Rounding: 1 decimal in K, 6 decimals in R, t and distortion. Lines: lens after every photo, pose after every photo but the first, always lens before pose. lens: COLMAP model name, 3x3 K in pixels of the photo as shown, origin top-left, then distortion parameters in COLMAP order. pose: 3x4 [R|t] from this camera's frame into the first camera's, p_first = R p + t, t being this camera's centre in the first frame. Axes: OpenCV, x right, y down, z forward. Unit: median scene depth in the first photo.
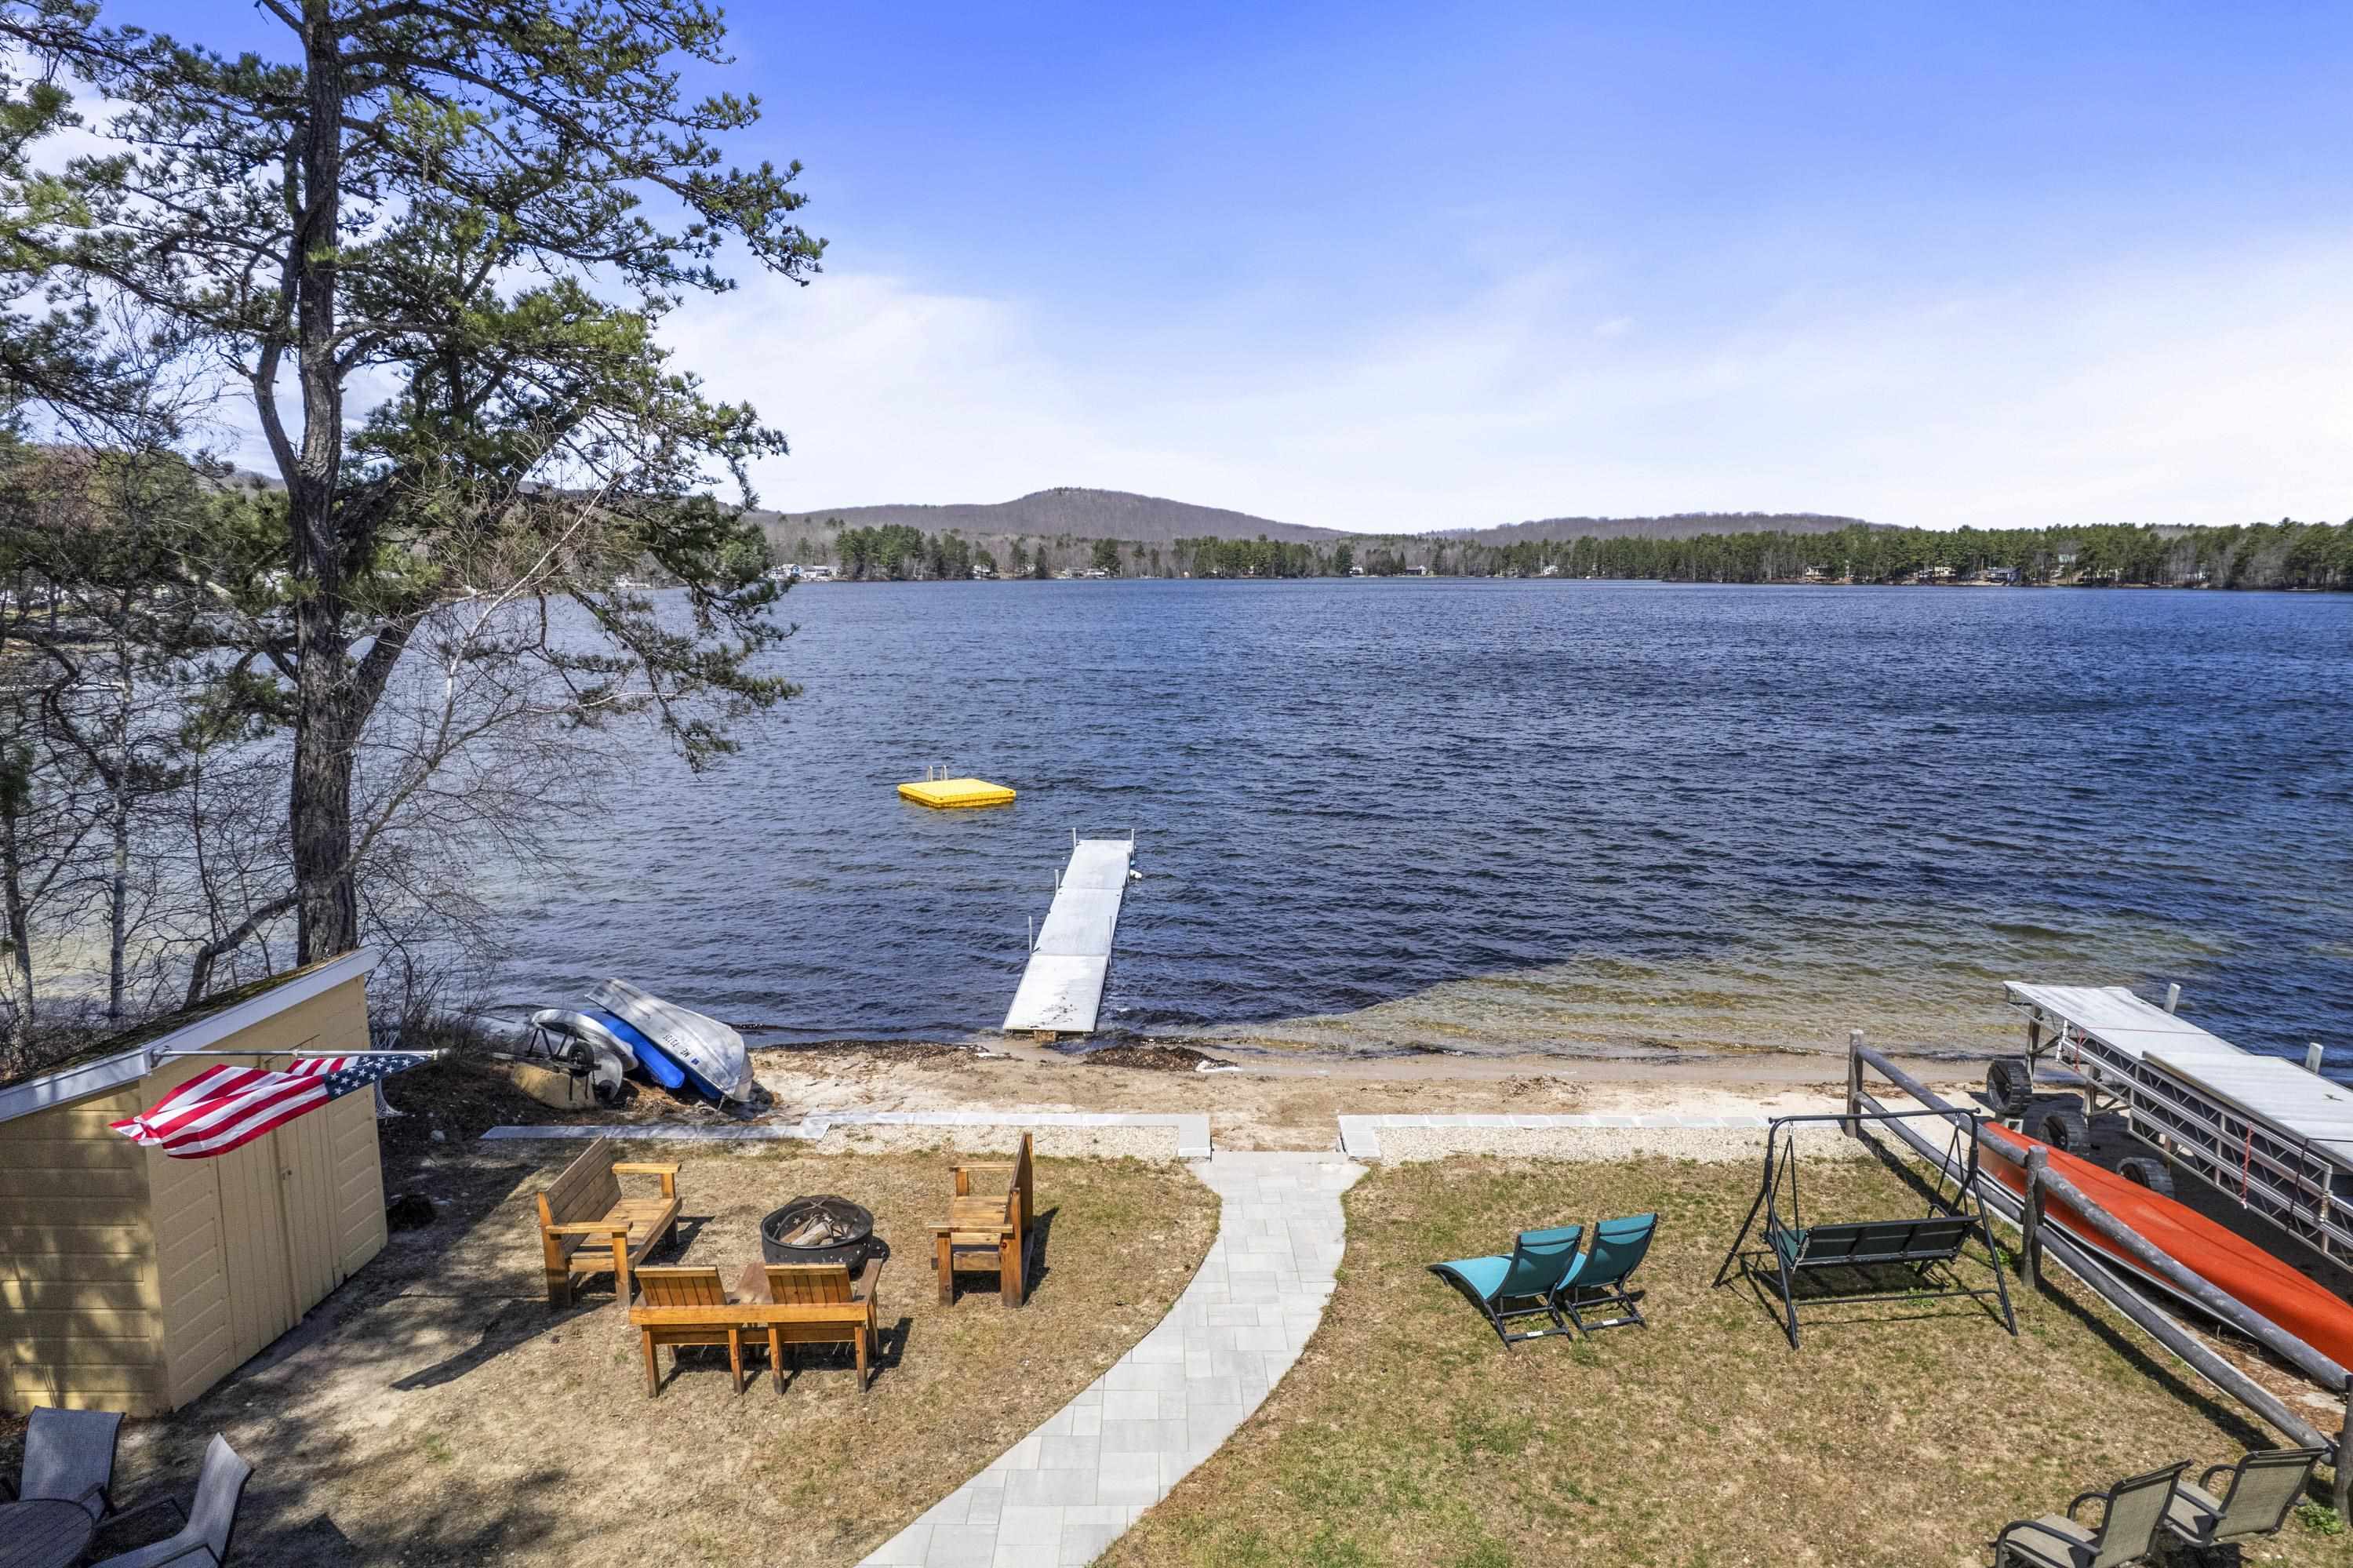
lens RADIAL K [[1541.9, 0, 1176.5], [0, 1541.9, 784.0], [0, 0, 1]] dist [0.002162, 0.001948]
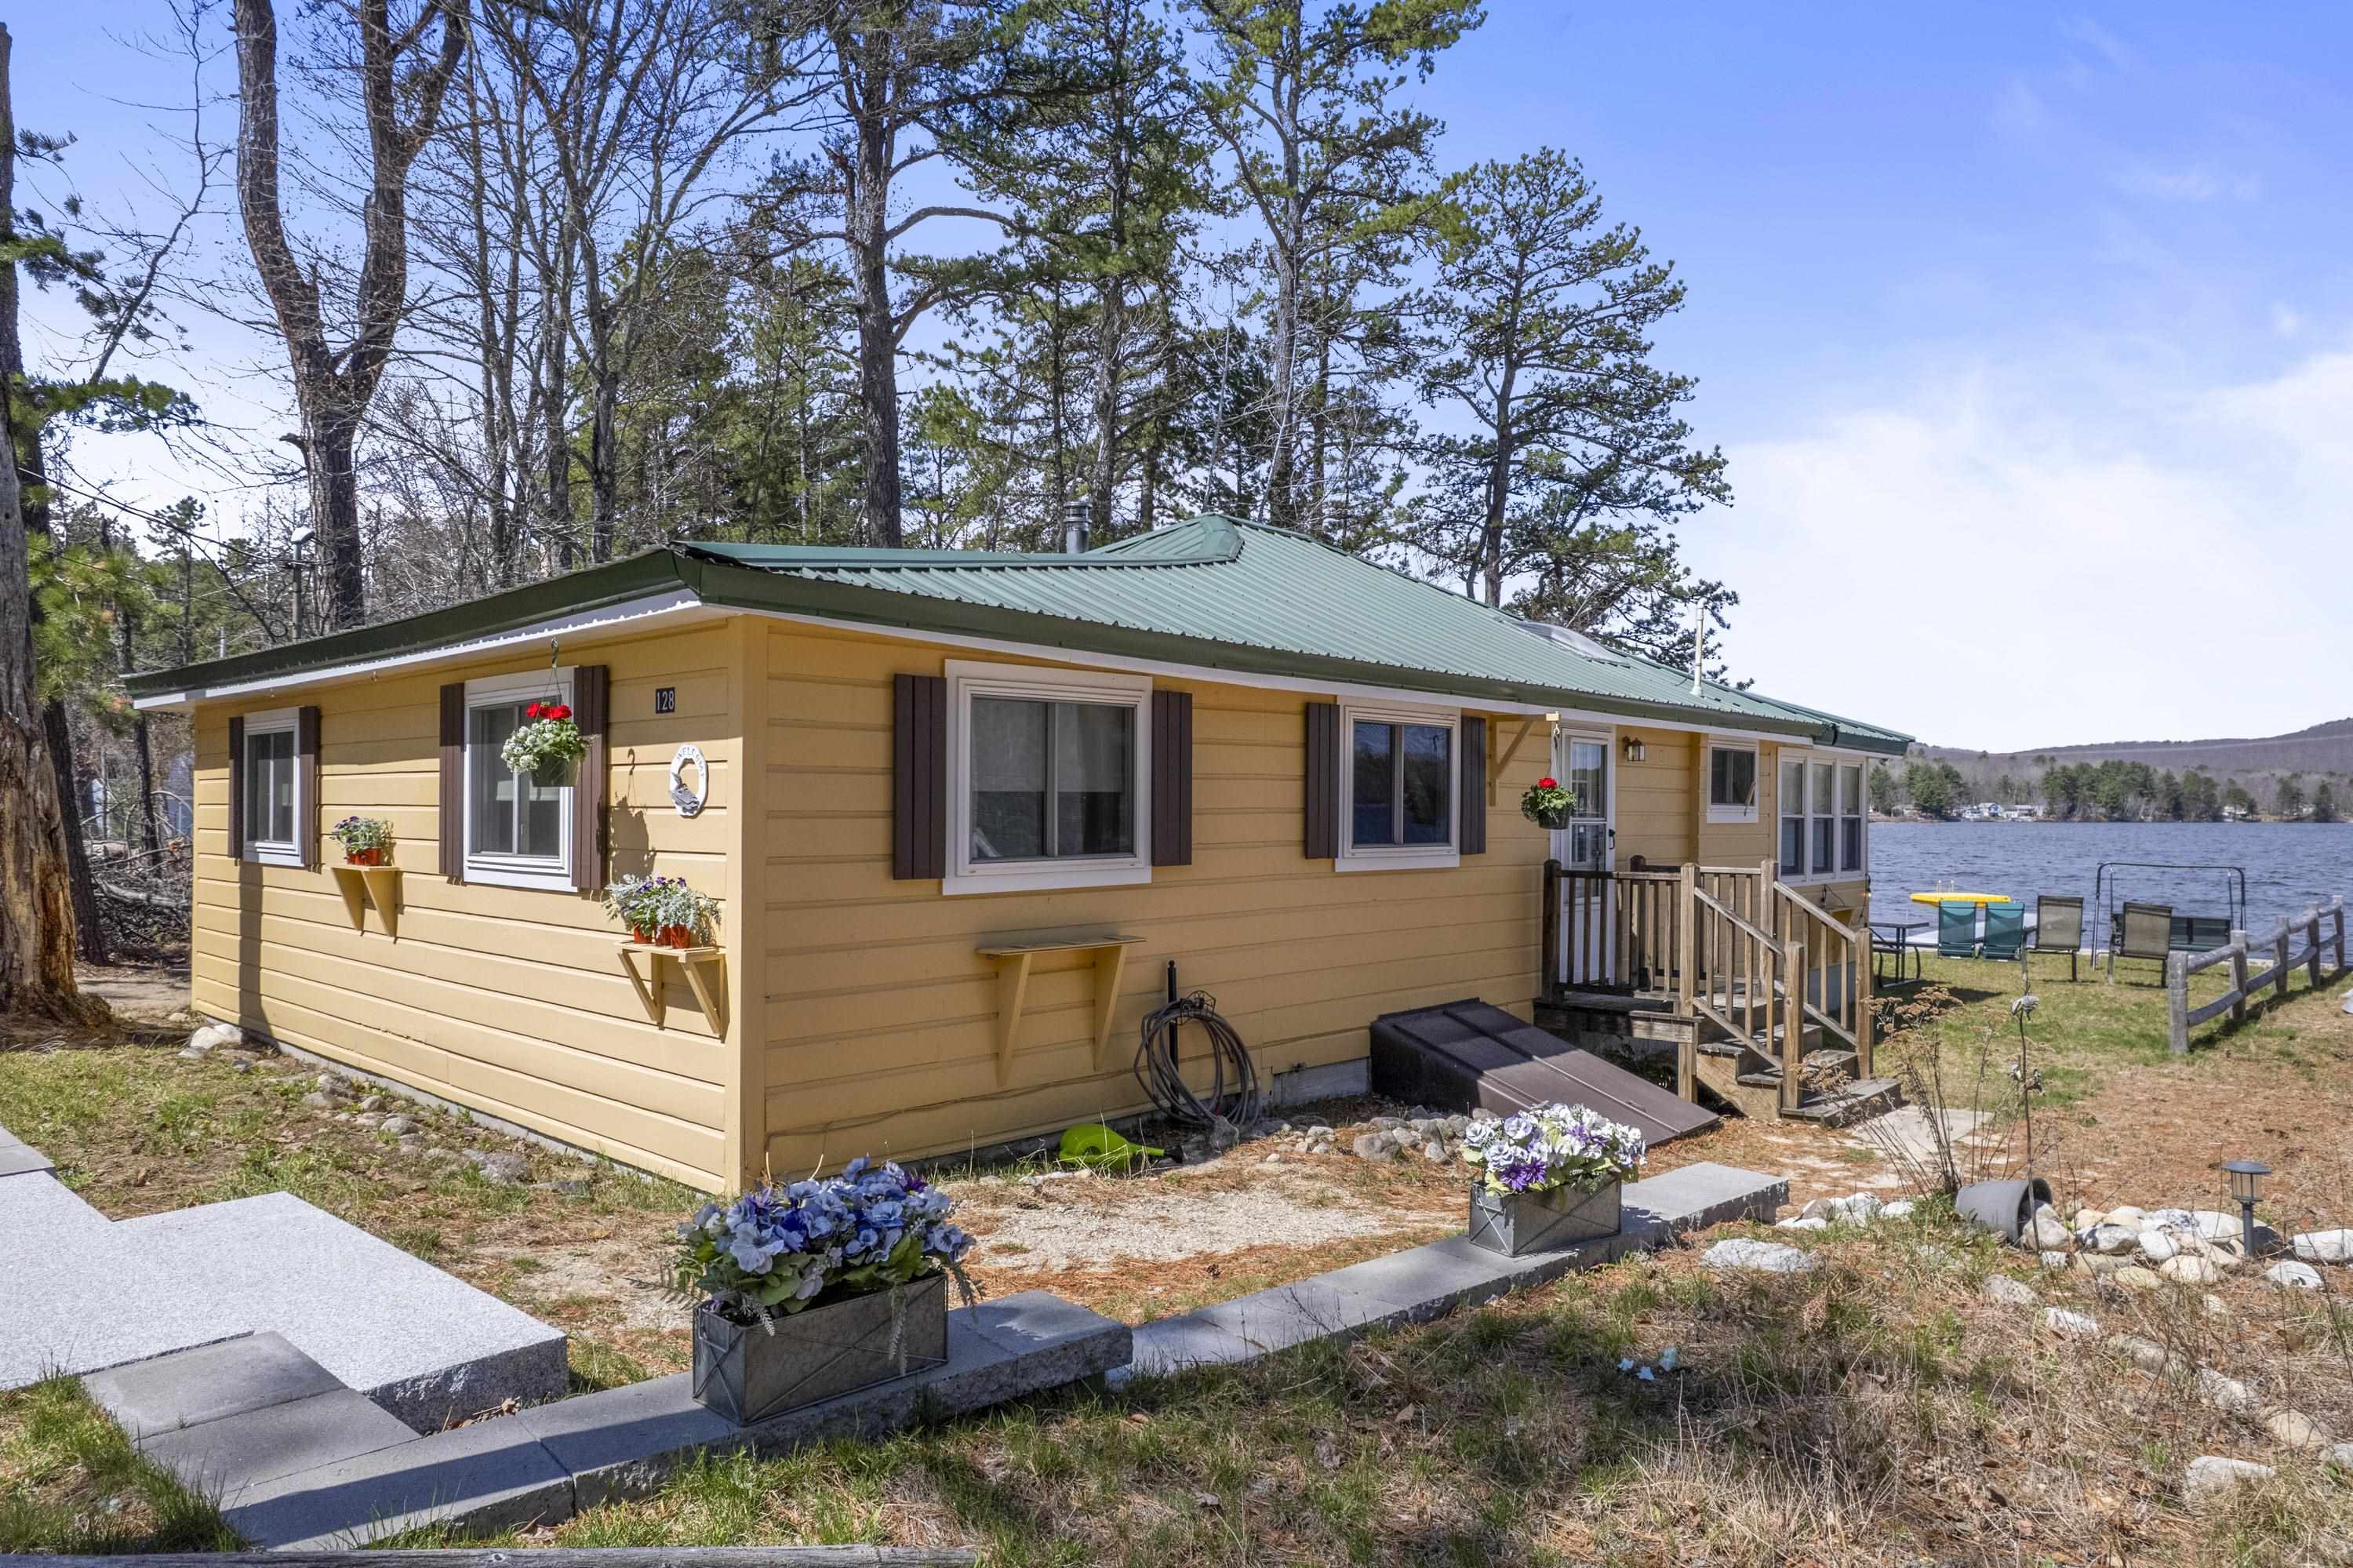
lens RADIAL K [[1512.3, 0, 1158.8], [0, 1512.3, 803.2], [0, 0, 1]] dist [-0.023859, 0.000548]
pose [[0.731881, 0.000033, -0.681432, 0.513208], [-0.097105, 0.989800, -0.104246, 0.297144], [0.674478, 0.142466, 0.724419, -0.758903]]
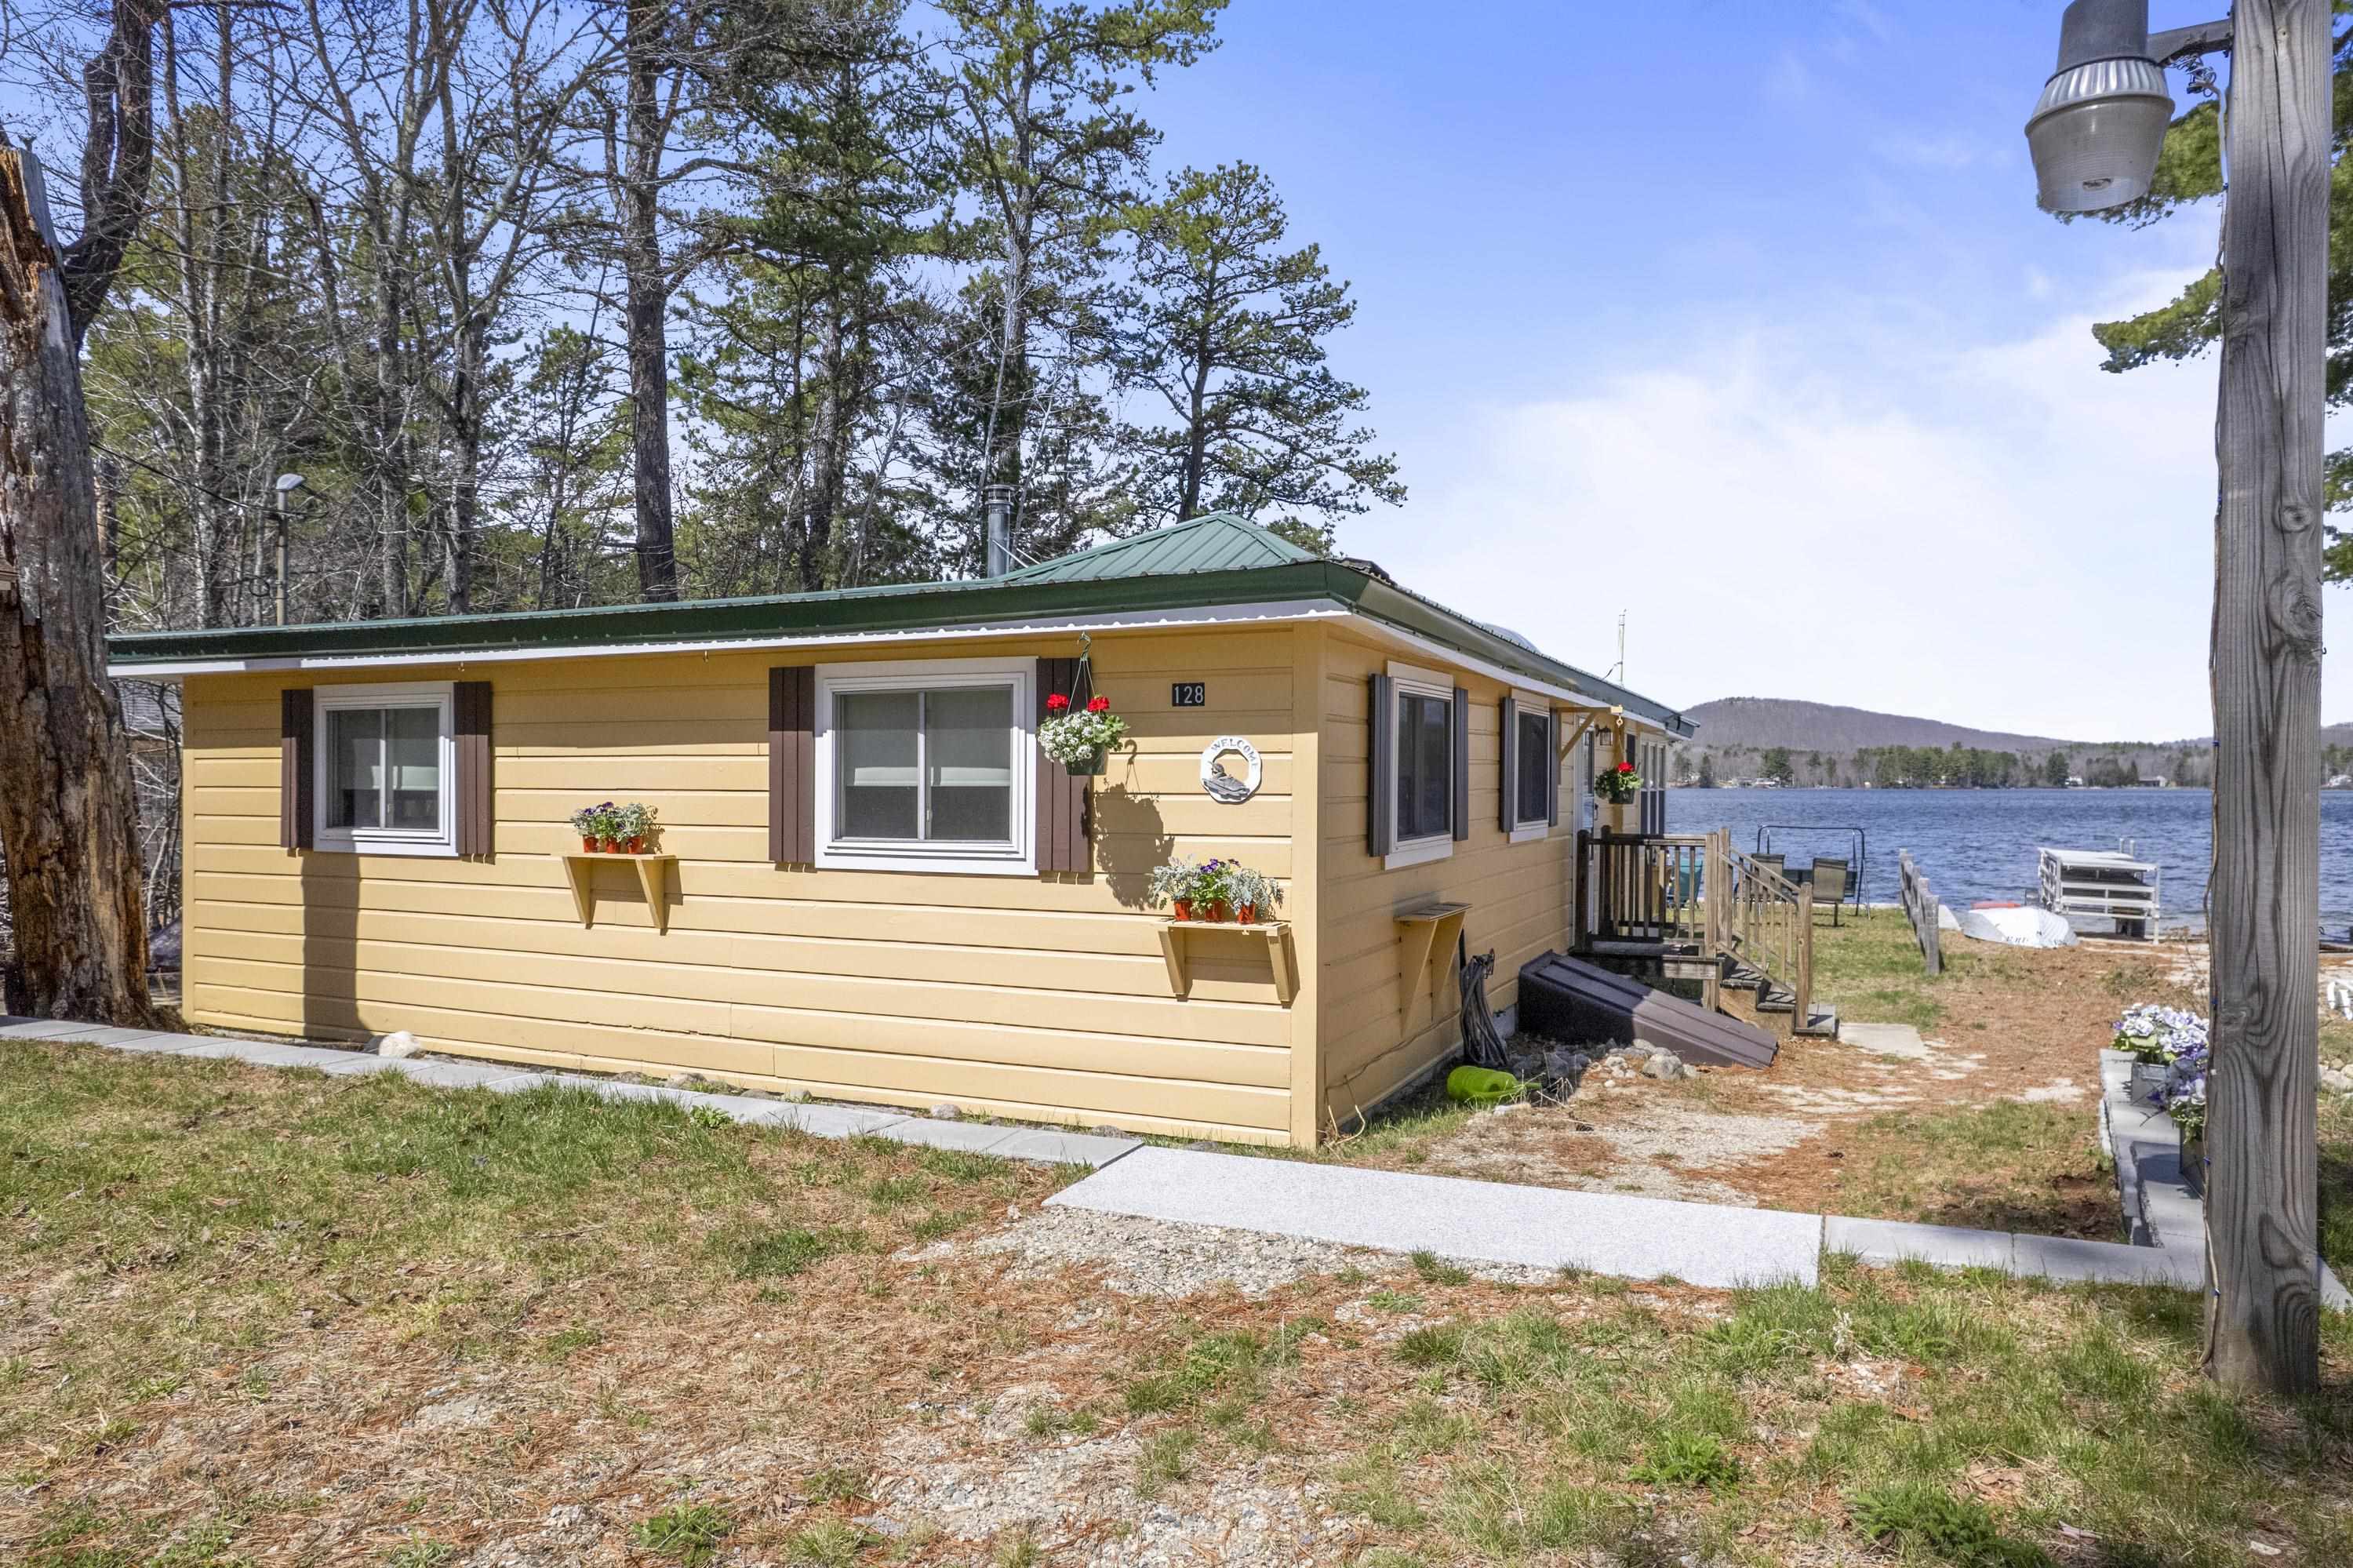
lens RADIAL K [[1515.7, 0, 1176.5], [0, 1515.7, 784.0], [0, 0, 1]] dist [-0.061287, 0.053406]
pose [[0.910622, 0.002165, -0.413235, 0.337567], [-0.057792, 0.990826, -0.122161, 0.317174], [0.409180, 0.135124, 0.902393, -0.930258]]
